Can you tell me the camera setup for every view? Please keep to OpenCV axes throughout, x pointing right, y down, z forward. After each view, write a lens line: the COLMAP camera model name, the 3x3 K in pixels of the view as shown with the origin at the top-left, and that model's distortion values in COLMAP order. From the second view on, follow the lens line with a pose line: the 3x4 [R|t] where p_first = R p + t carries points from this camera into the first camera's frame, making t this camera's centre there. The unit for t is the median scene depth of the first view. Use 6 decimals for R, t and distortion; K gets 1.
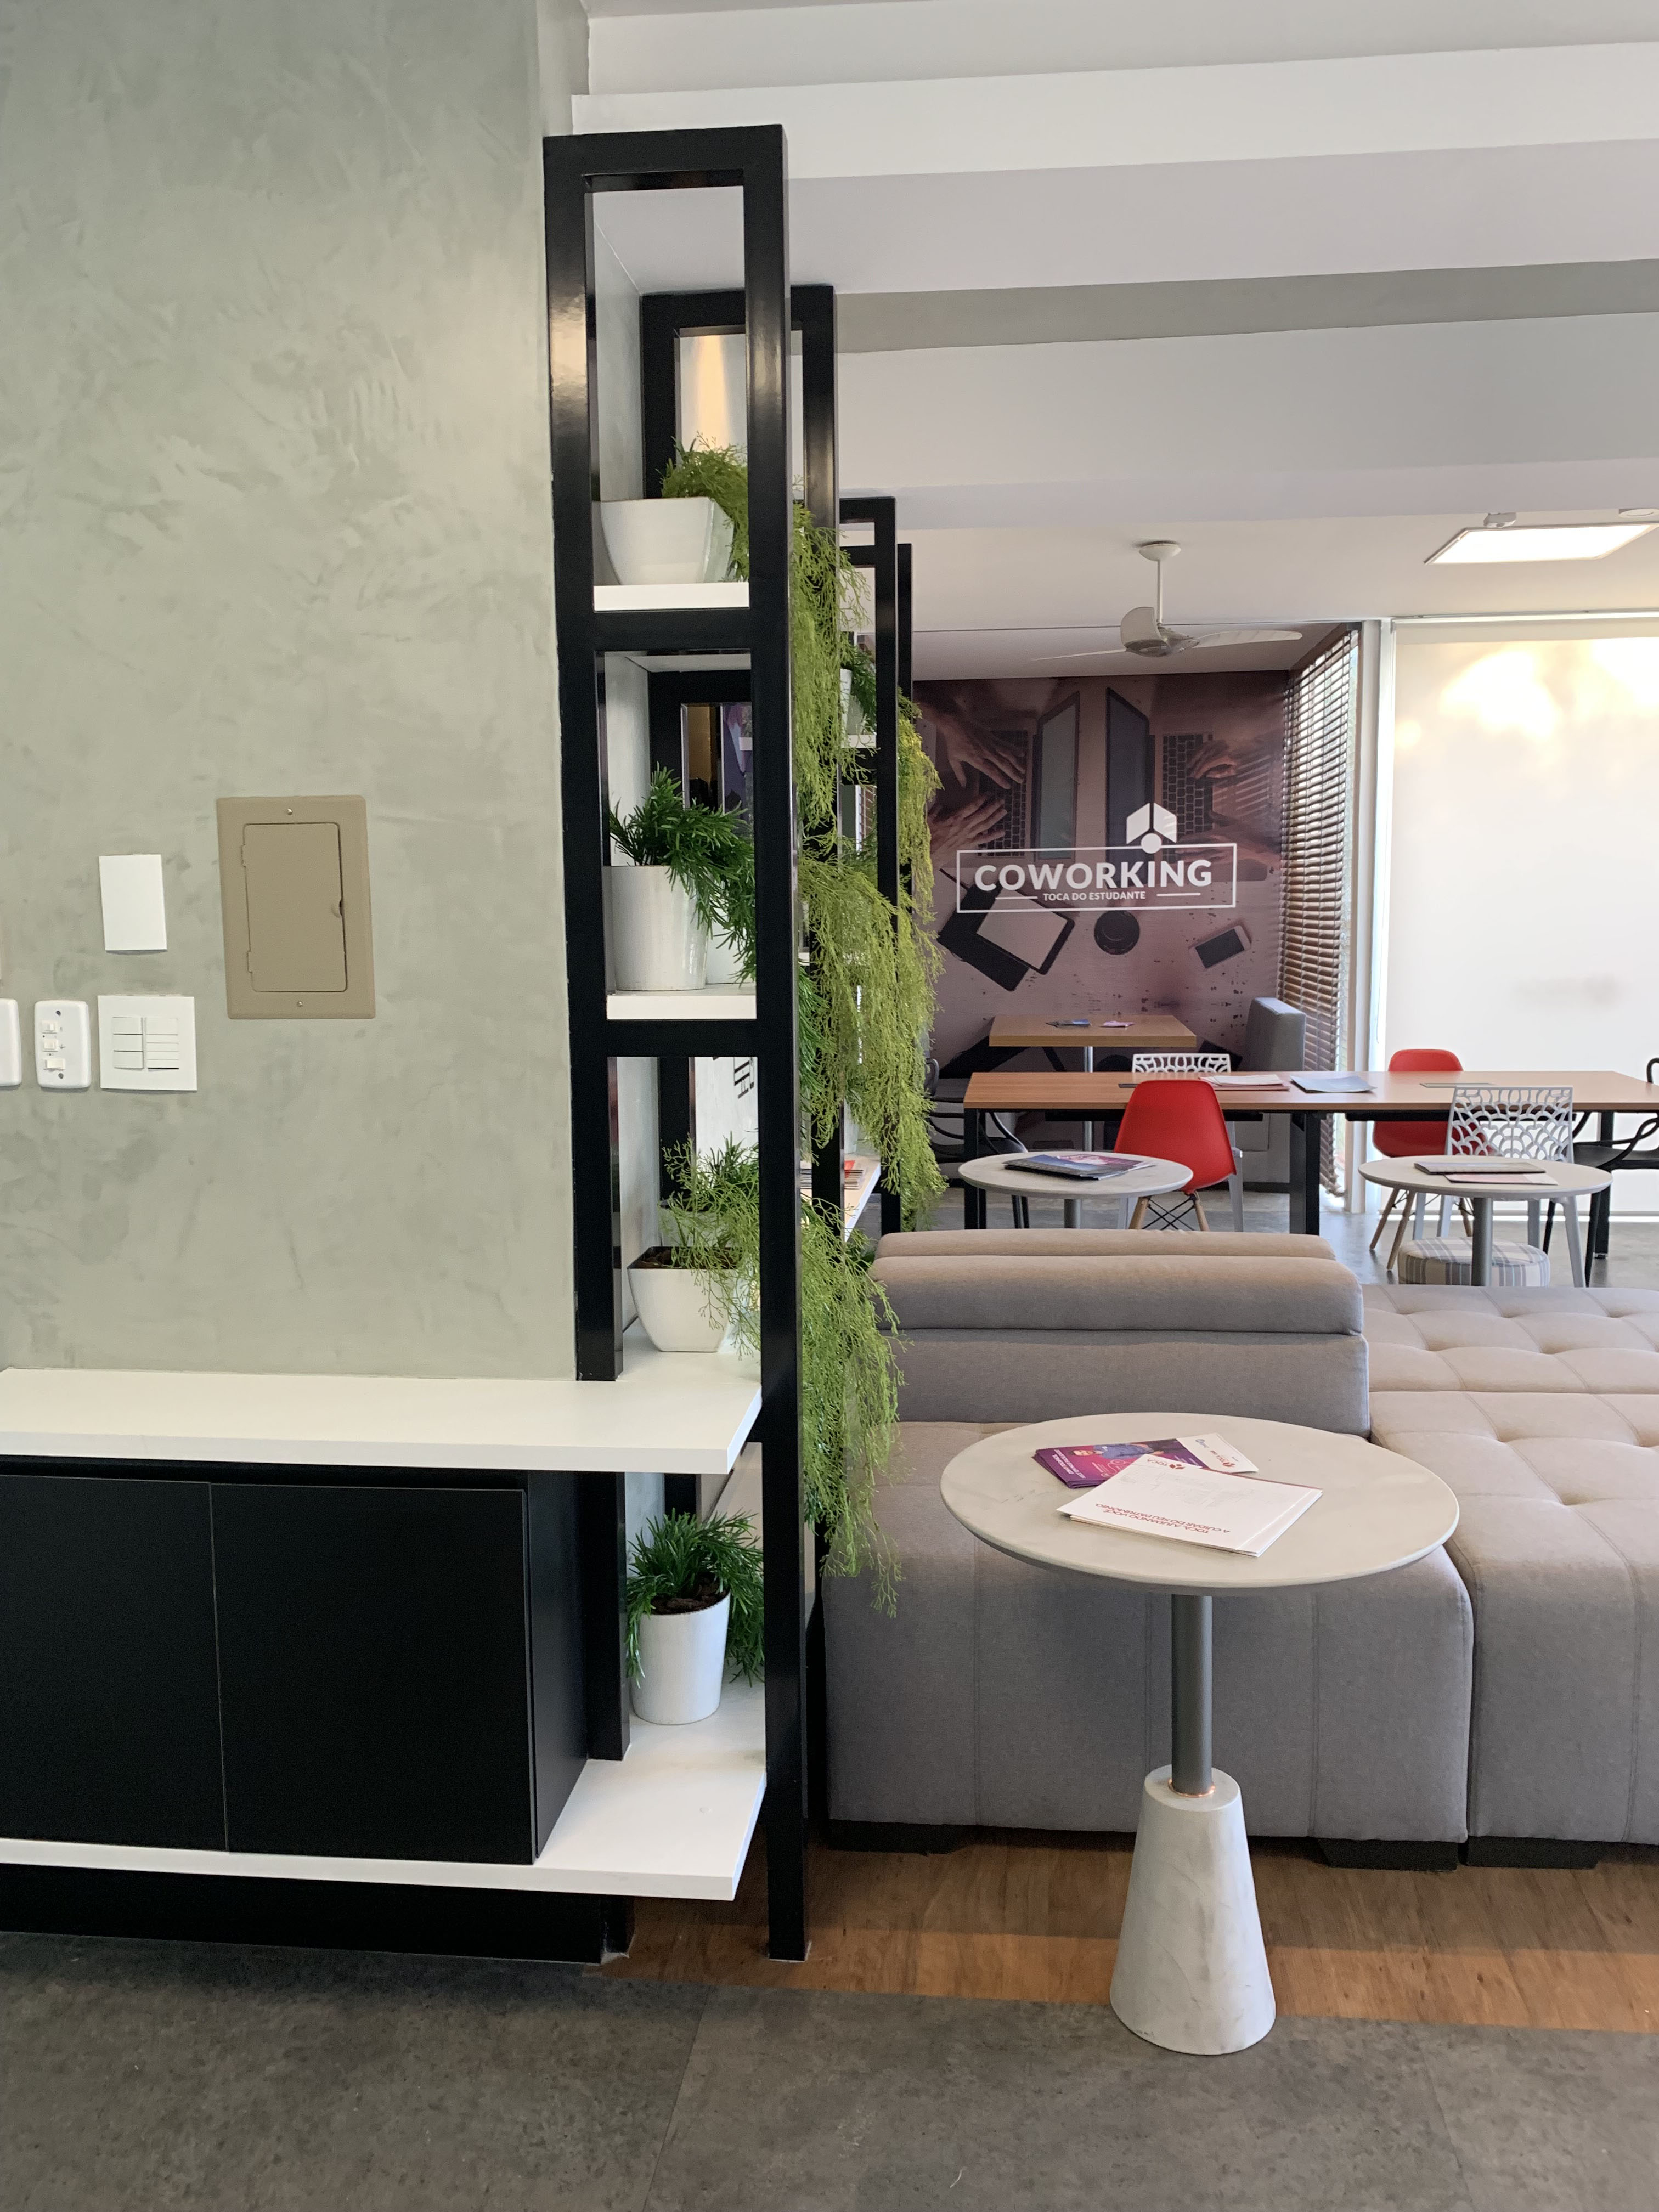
lens RADIAL K [[1709.3, 0, 818.0], [0, 1709.3, 1139.1], [0, 0, 1]] dist [0.065774, -0.080561]
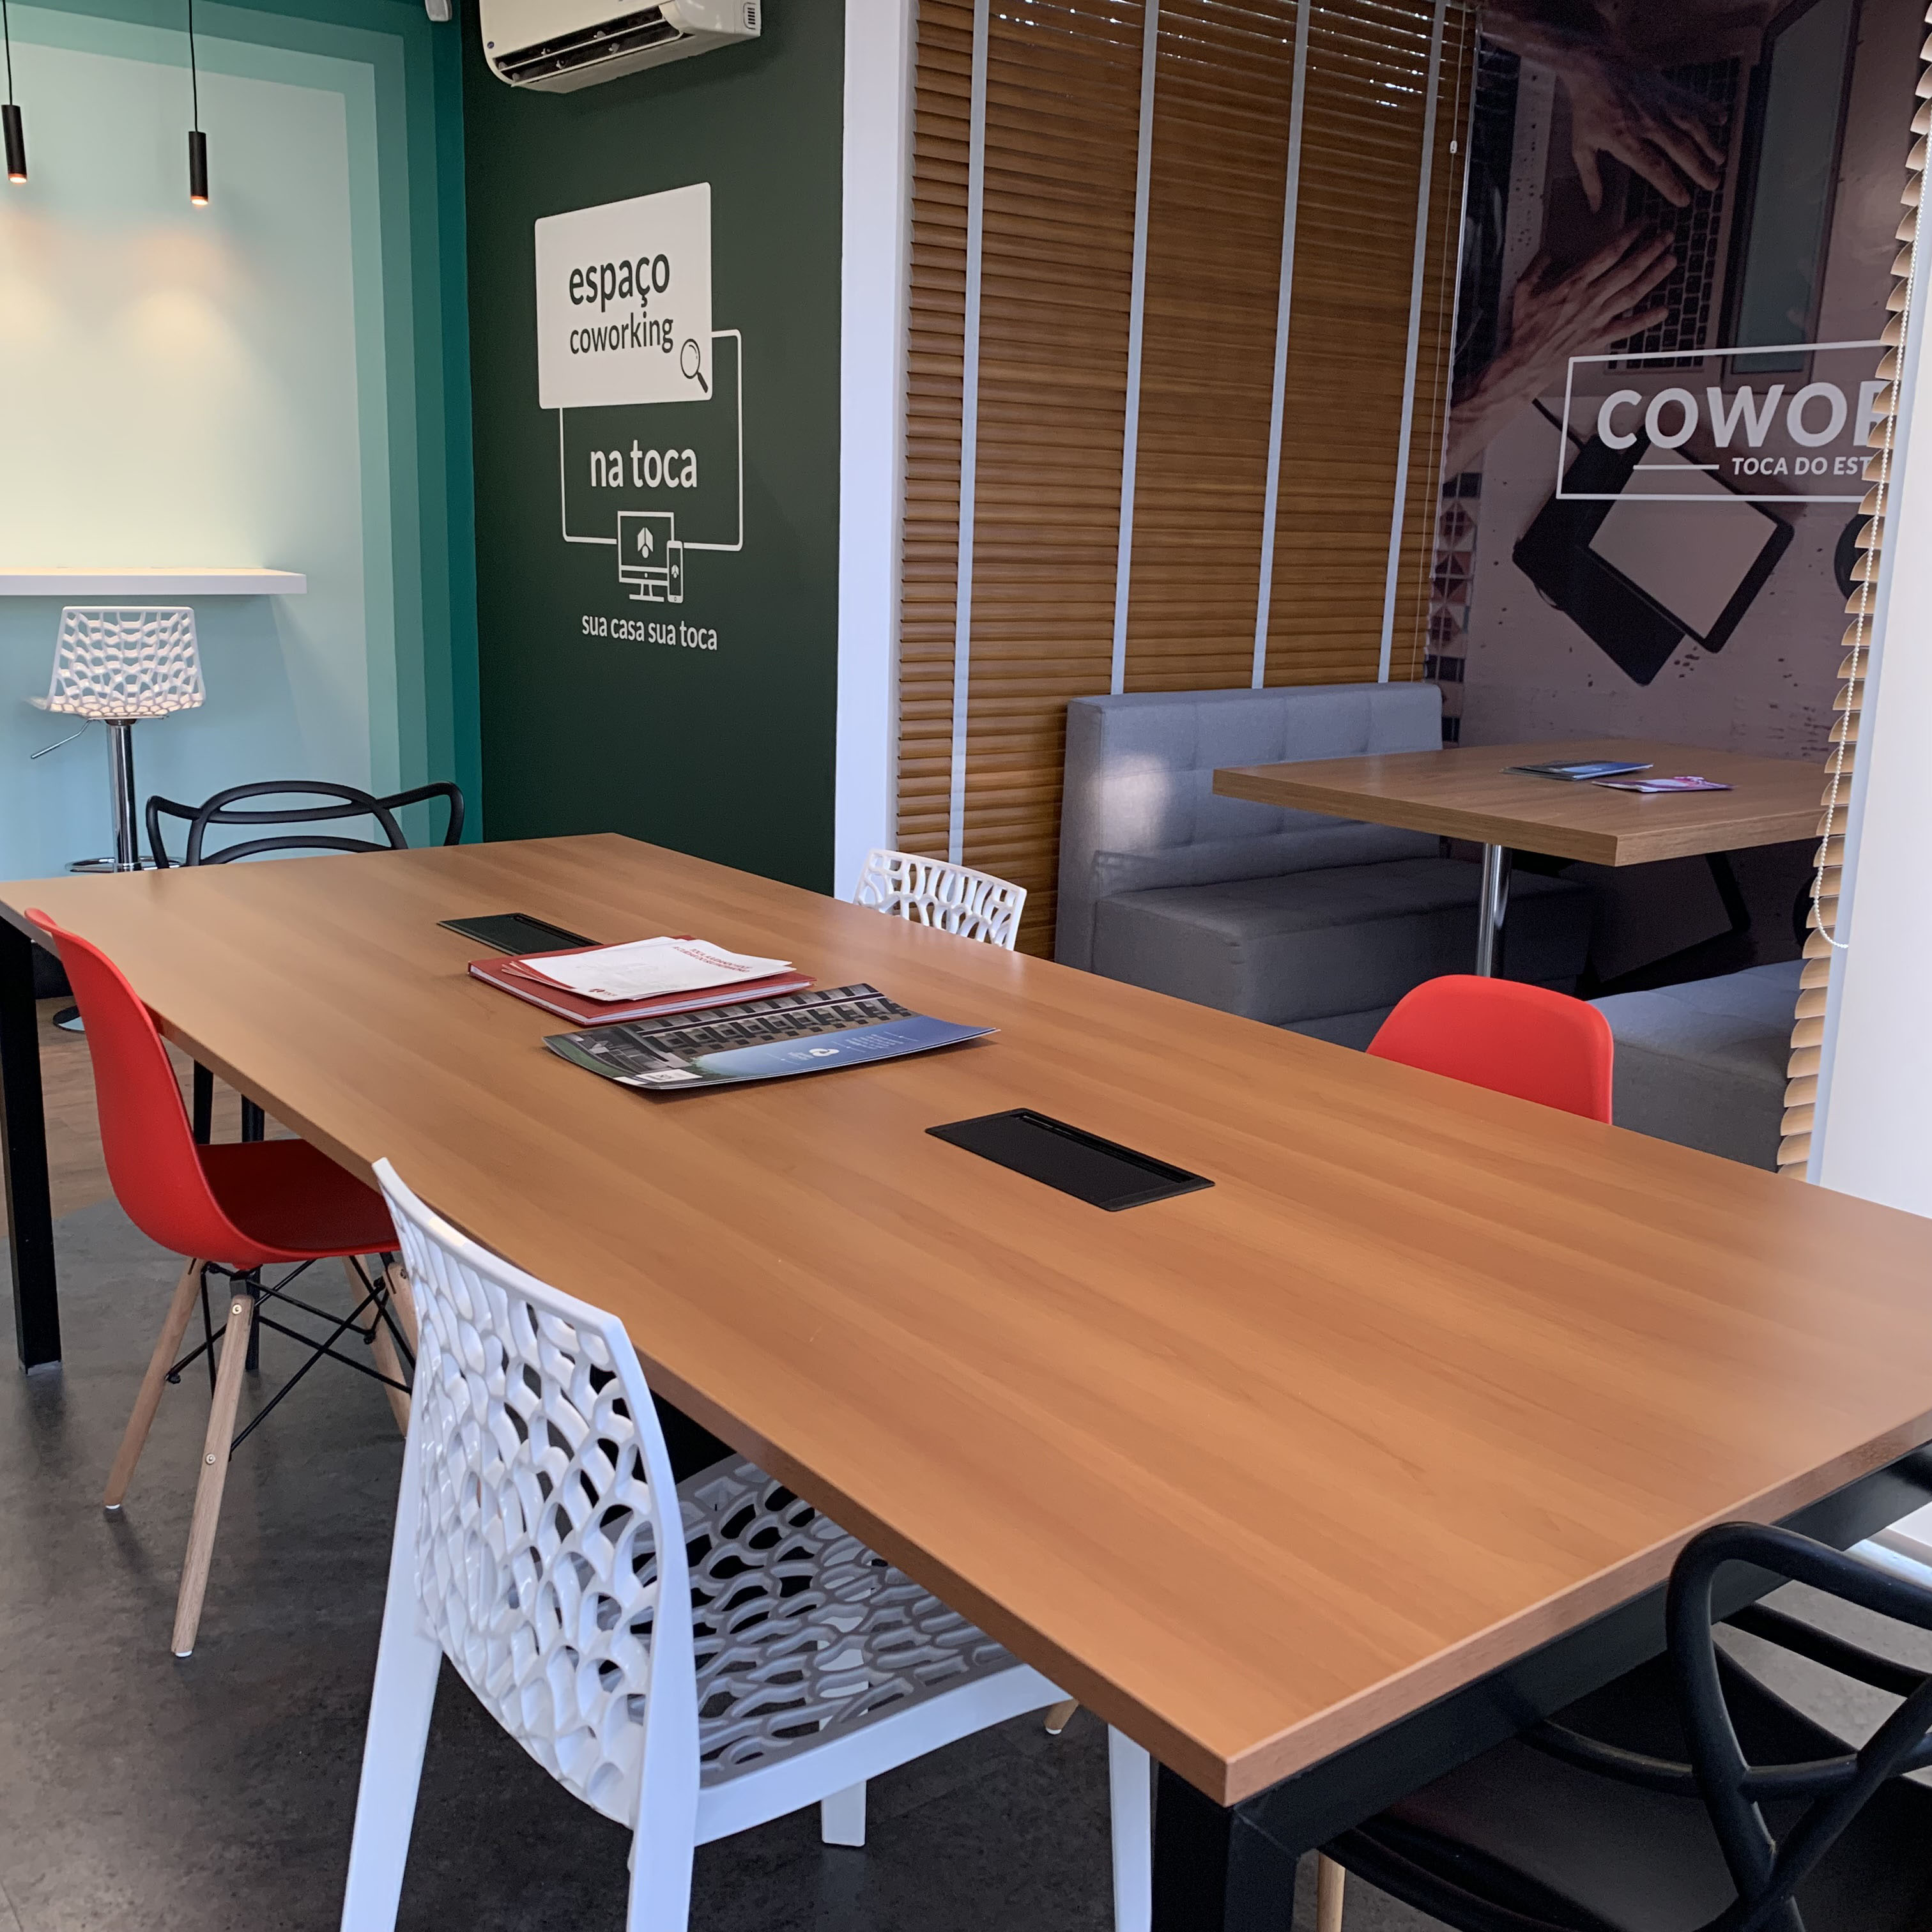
lens RADIAL K [[1989.4, 0, 955.1], [0, 1989.4, 983.3], [0, 0, 1]] dist [0.006616, 0.000000]
pose [[0.708517, 0.195093, -0.678191, 0.357554], [-0.137220, 0.980771, 0.138779, -0.058736], [0.692225, -0.005266, 0.721663, 0.517039]]
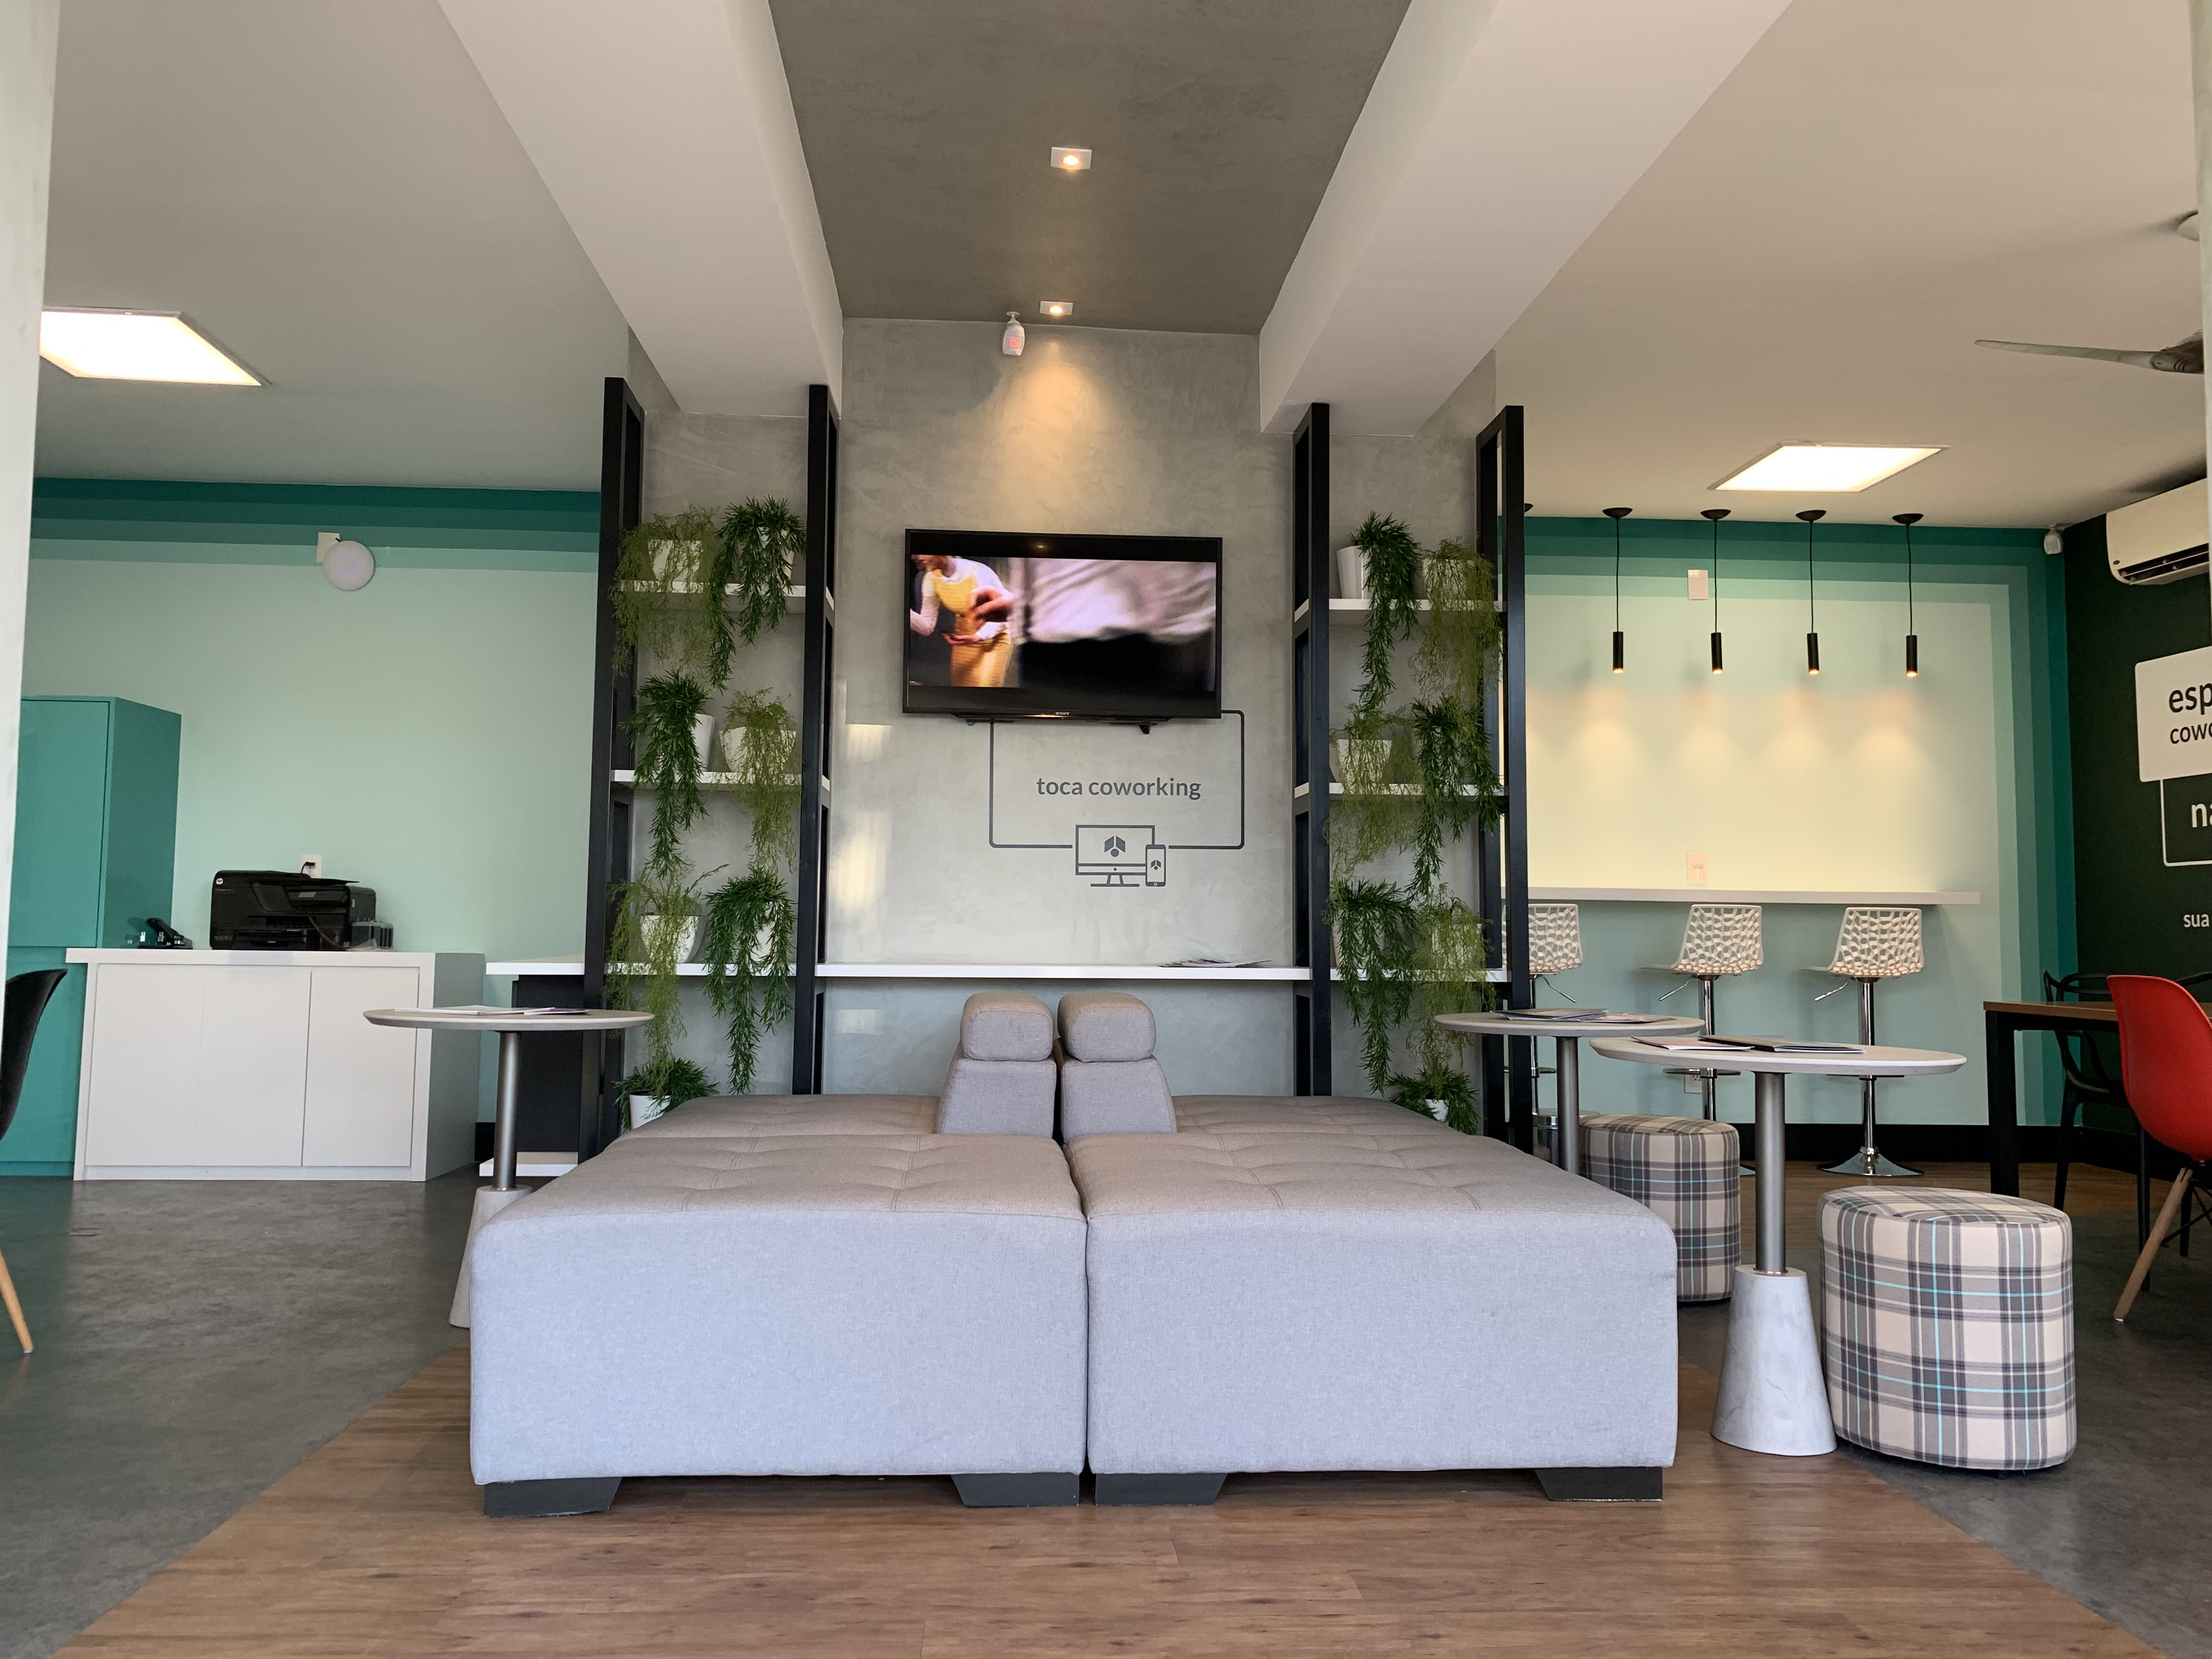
lens RADIAL K [[1709.3, 0, 1097.2], [0, 1709.3, 809.7], [0, 0, 1]] dist [0.065774, -0.080561]
pose [[0.199899, -0.050627, -0.978508, 0.484387], [-0.146847, 0.985837, -0.081006, 0.009867], [0.968750, 0.159884, 0.189633, 0.285844]]
